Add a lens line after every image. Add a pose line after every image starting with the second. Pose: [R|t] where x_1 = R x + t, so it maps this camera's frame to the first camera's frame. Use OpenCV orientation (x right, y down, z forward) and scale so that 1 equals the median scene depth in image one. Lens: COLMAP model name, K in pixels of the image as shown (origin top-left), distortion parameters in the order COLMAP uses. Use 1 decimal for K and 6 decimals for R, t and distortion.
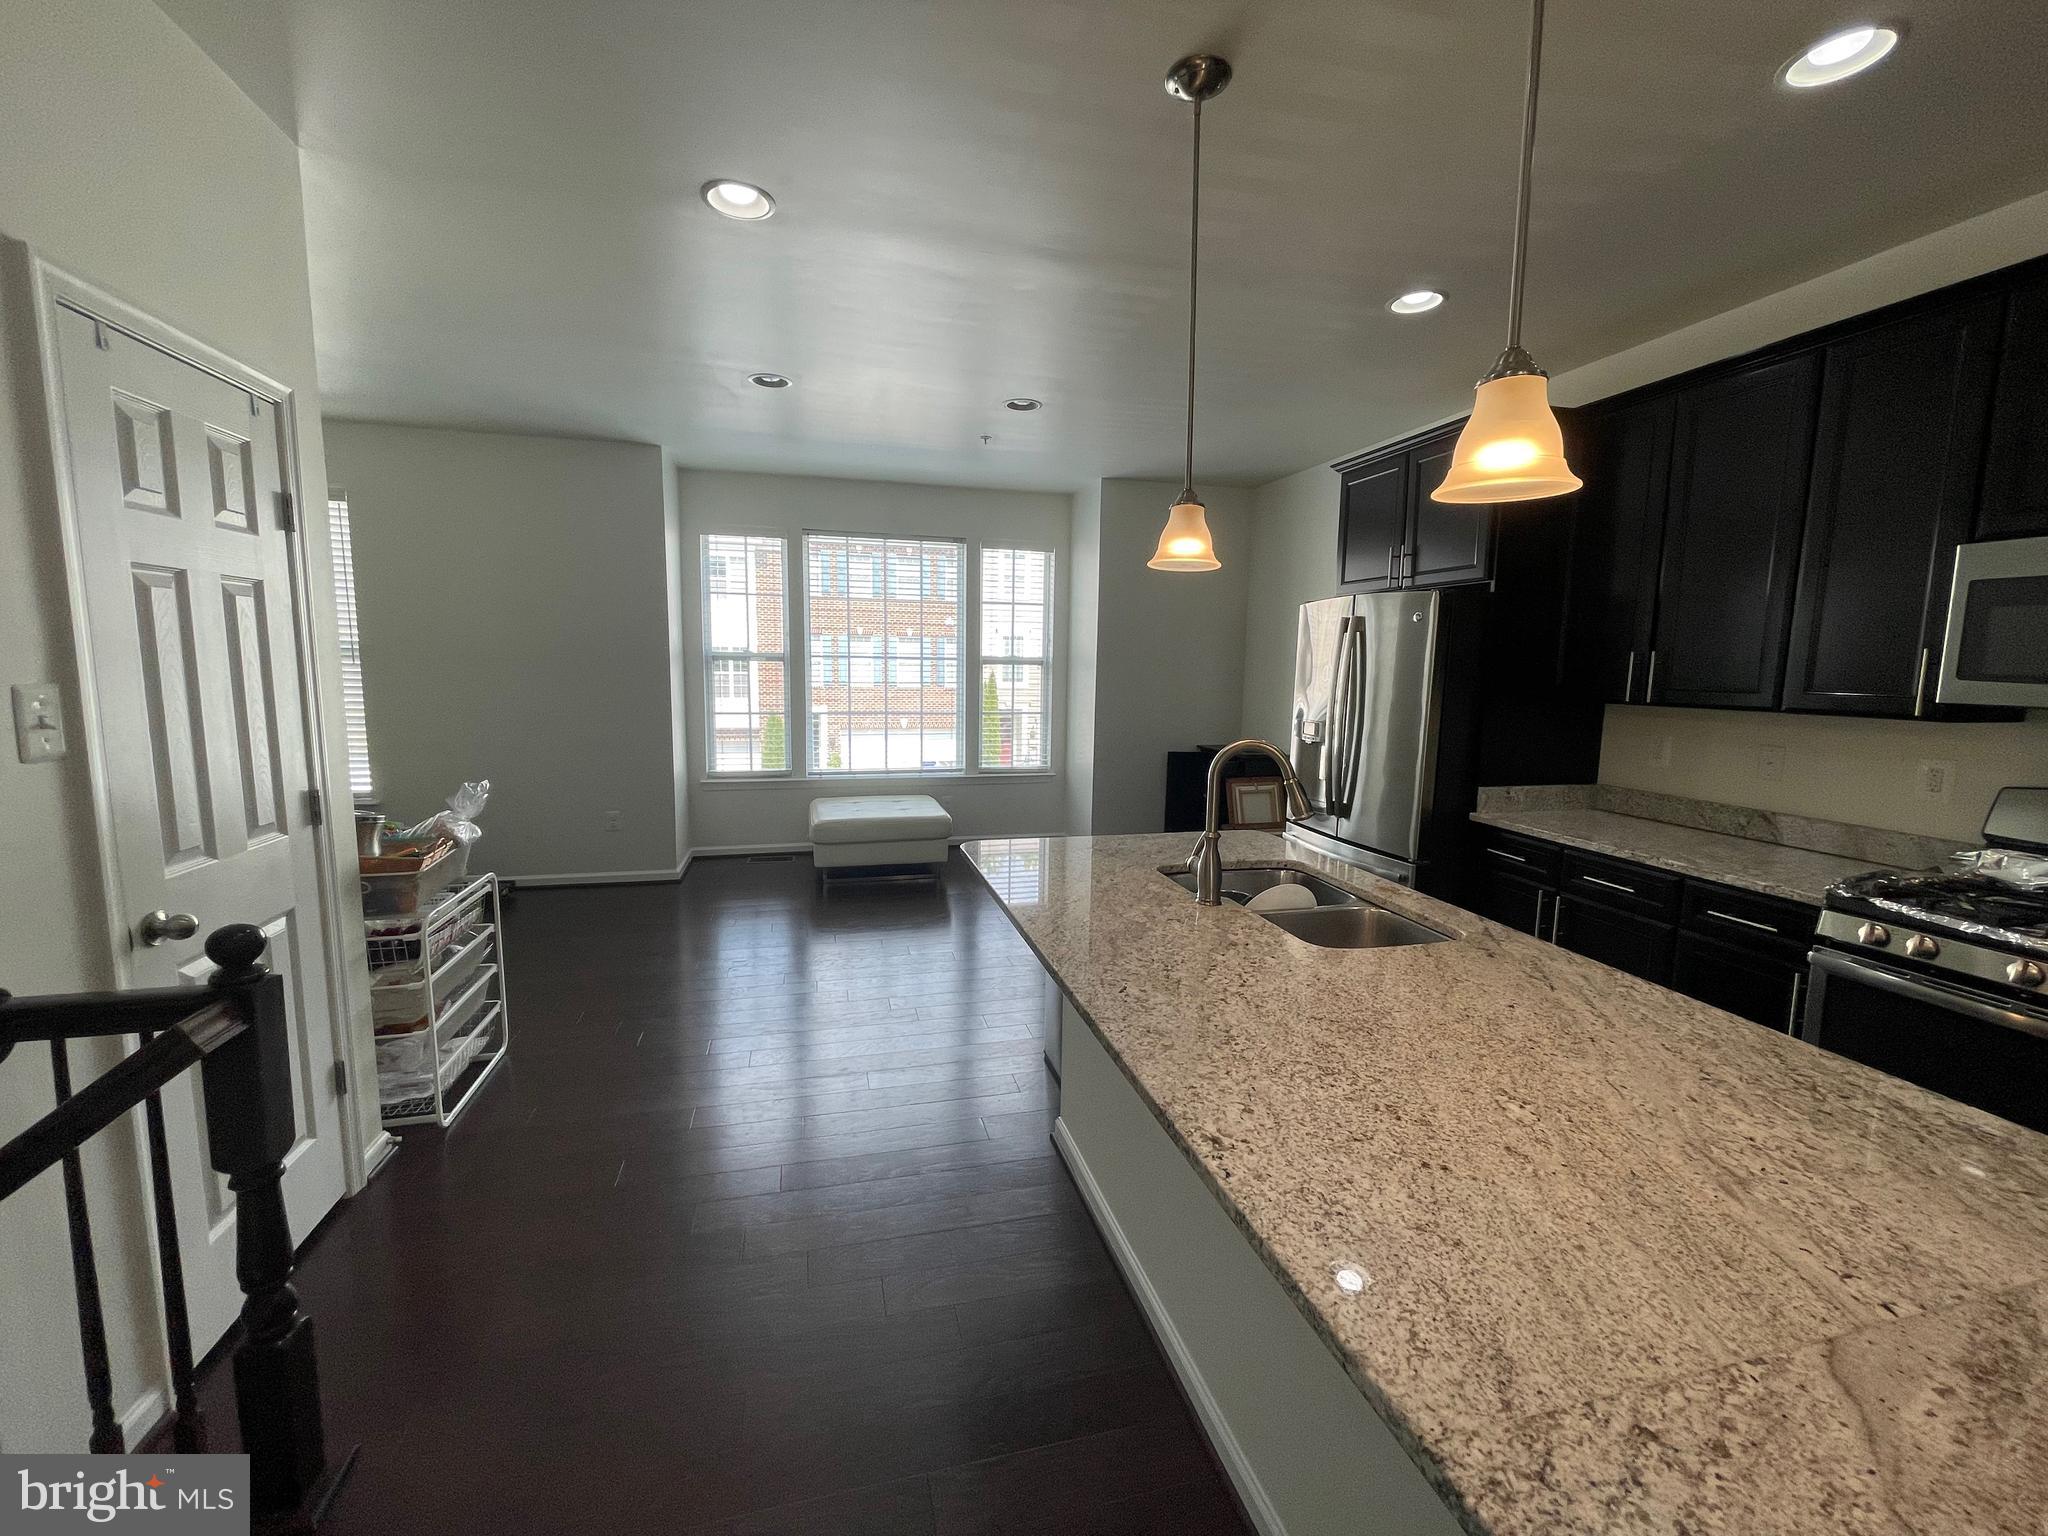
lens RADIAL K [[824.8, 0, 1019.2], [0, 824.8, 775.3], [0, 0, 1]] dist [-0.003560, 0.001493]
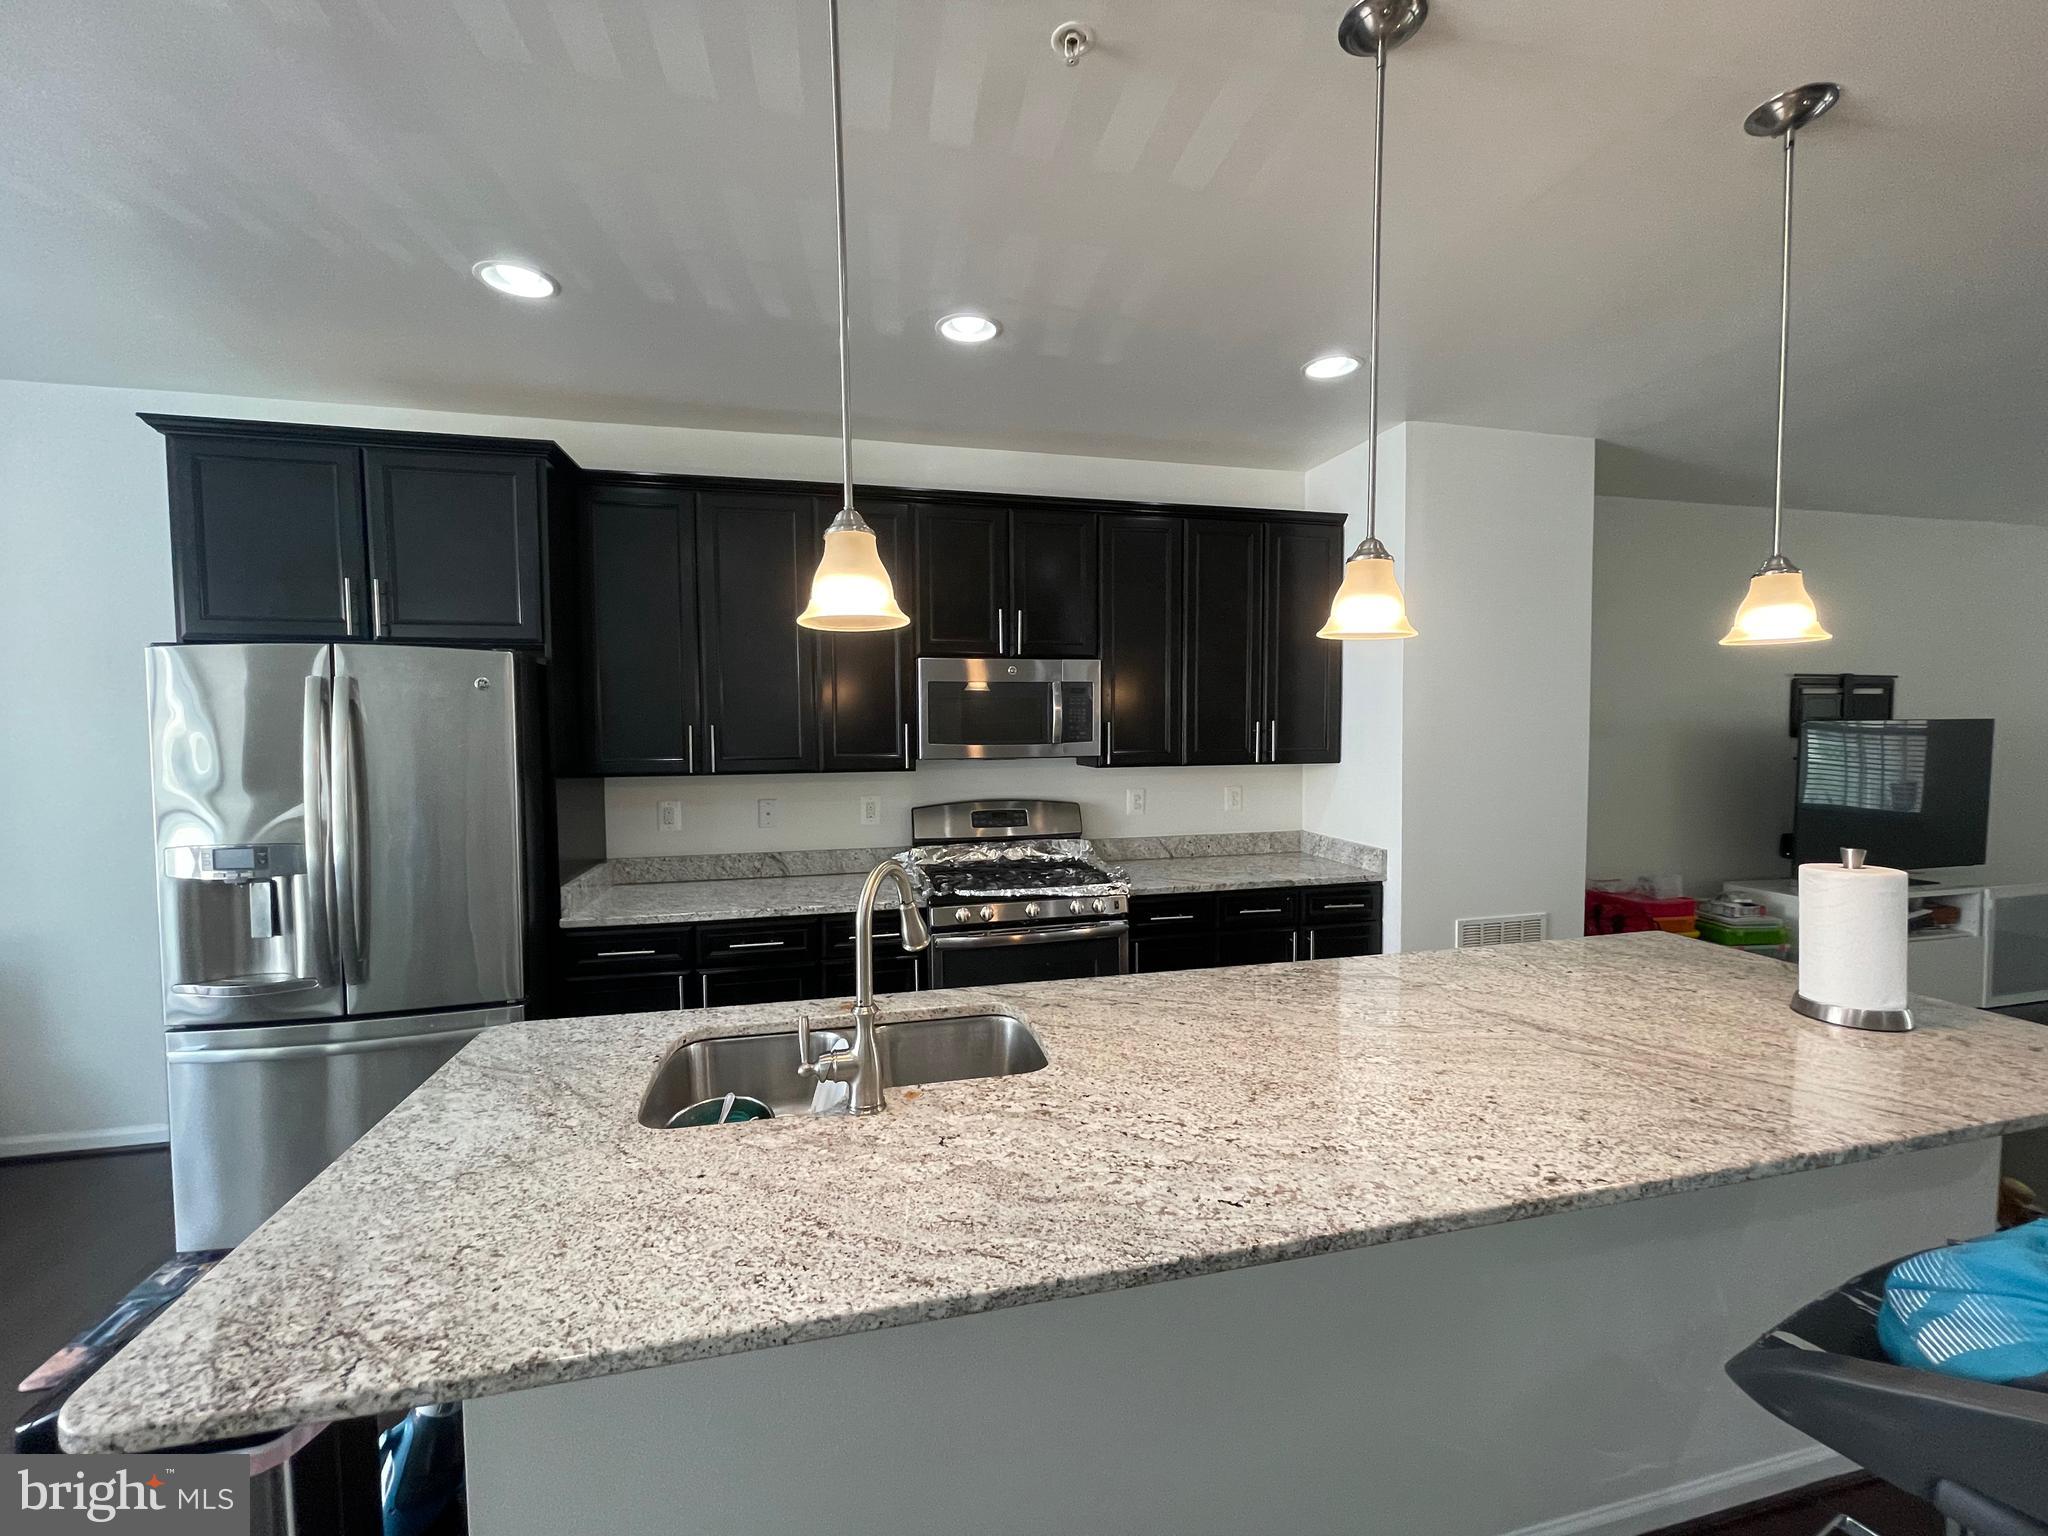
lens RADIAL K [[824.8, 0, 1022.4], [0, 824.8, 764.4], [0, 0, 1]] dist [-0.003560, 0.001493]
pose [[0.012444, -0.068827, 0.997551, -0.322191], [0.142763, 0.987530, 0.066354, -0.116407], [-0.989679, 0.141587, 0.022115, 0.587366]]
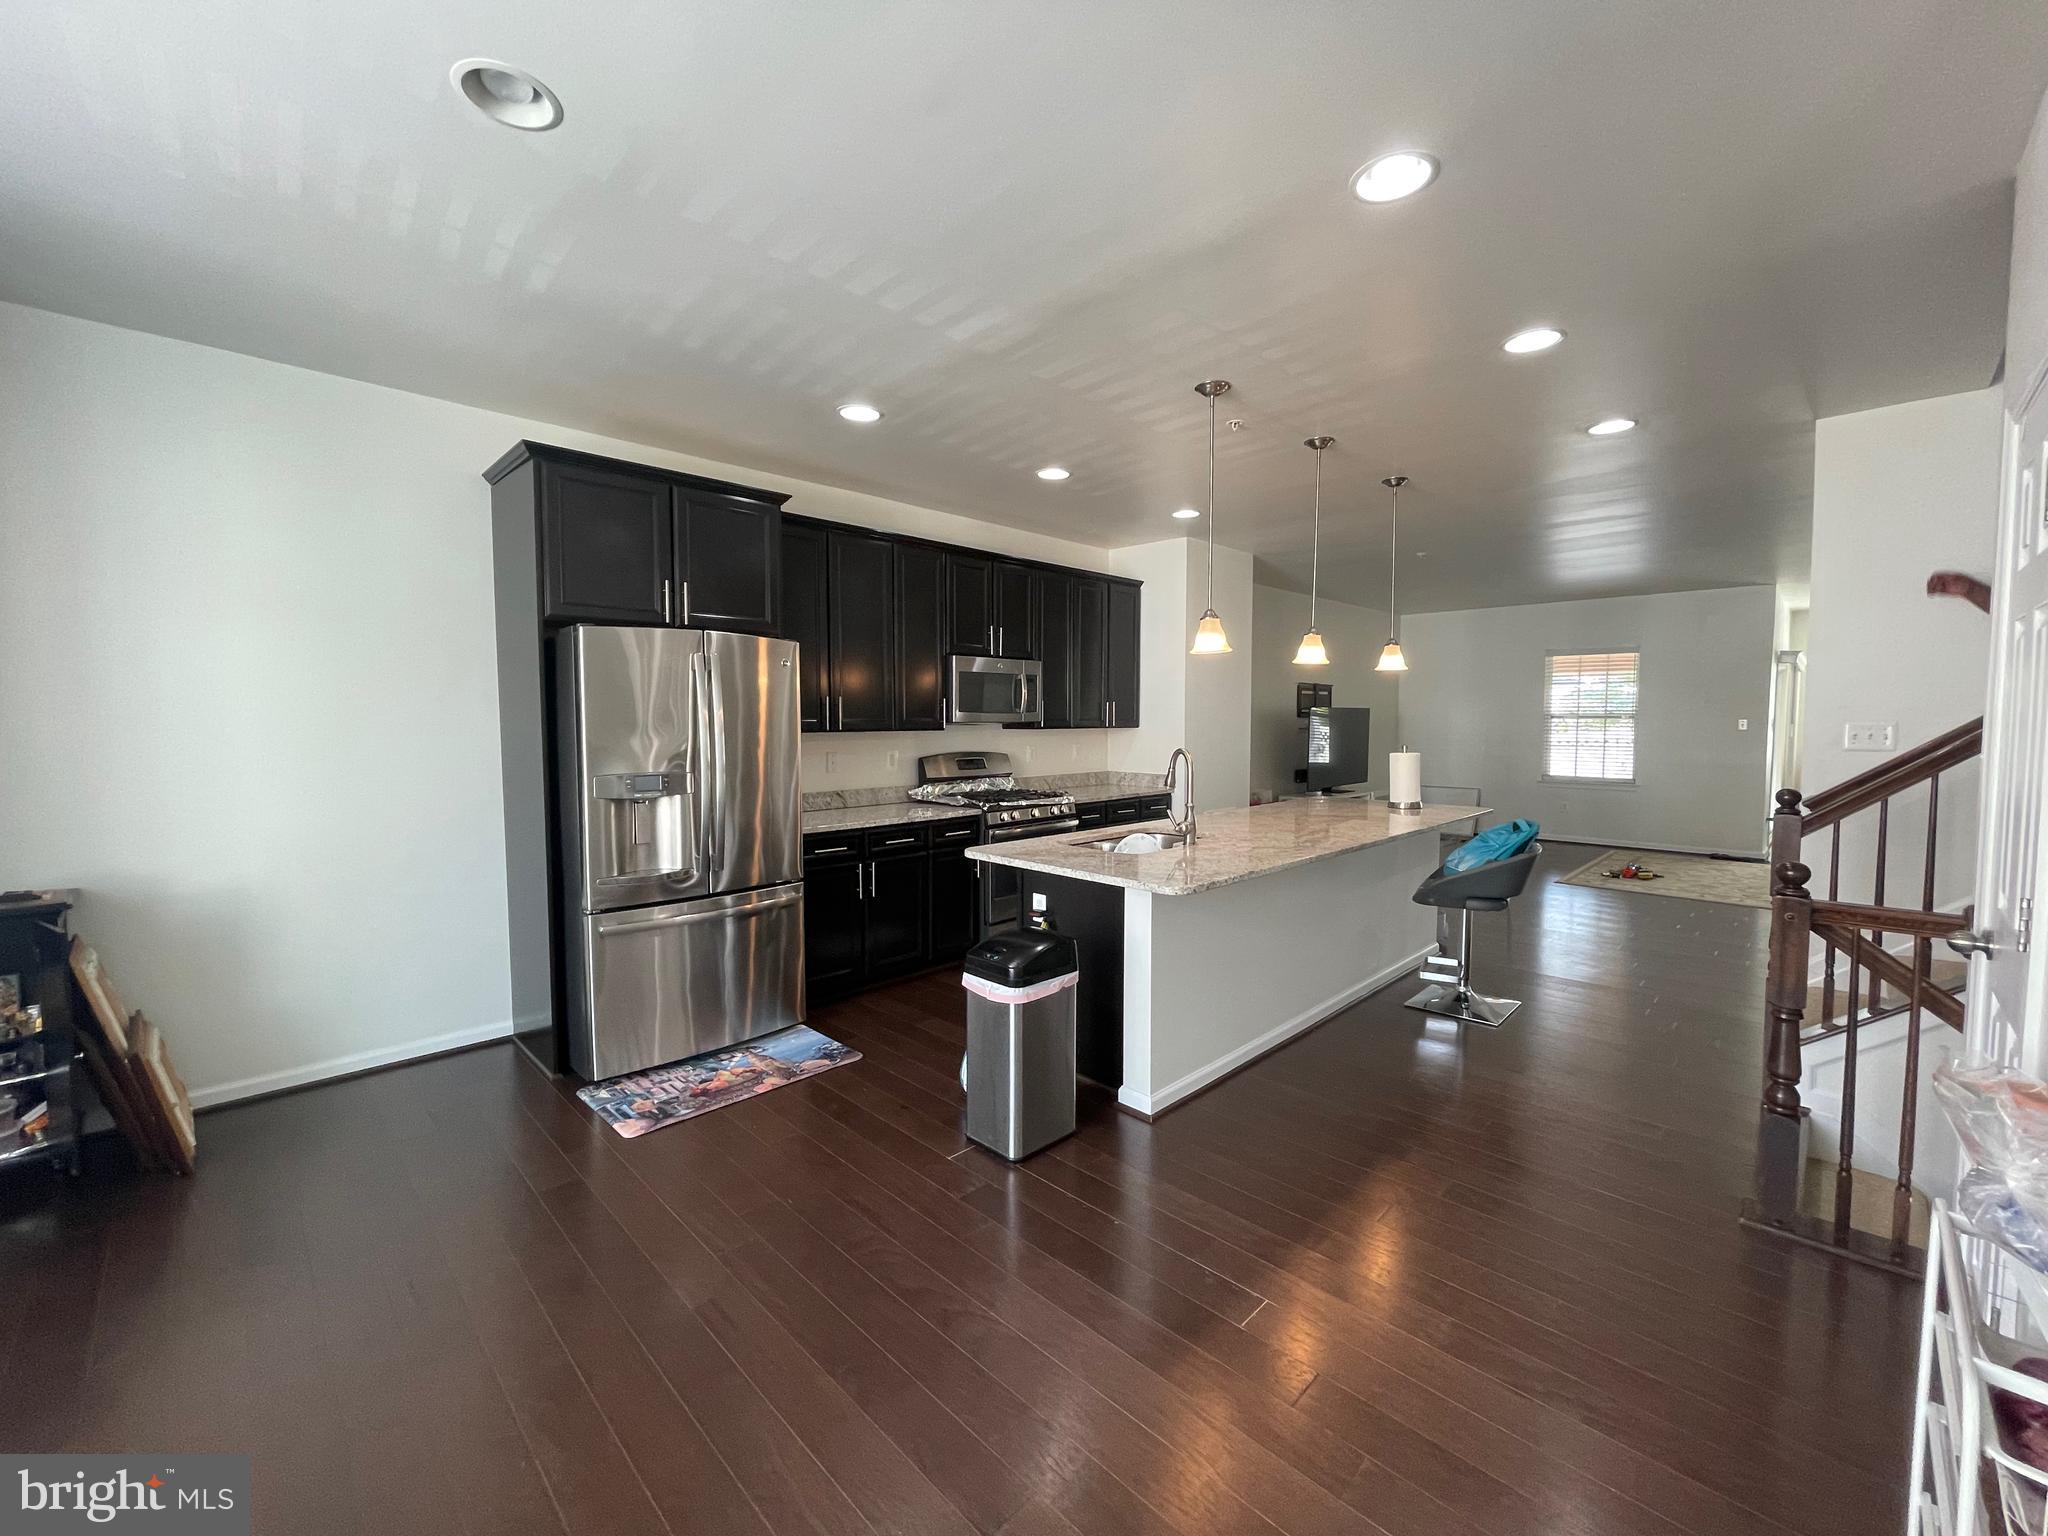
lens RADIAL K [[824.8, 0, 1017.7], [0, 824.8, 767.9], [0, 0, 1]] dist [-0.003560, 0.001493]
pose [[-0.513380, -0.069574, 0.855336, -0.756686], [0.108909, 0.983367, 0.145357, -0.213566], [-0.851222, 0.167777, -0.497264, 1.541439]]
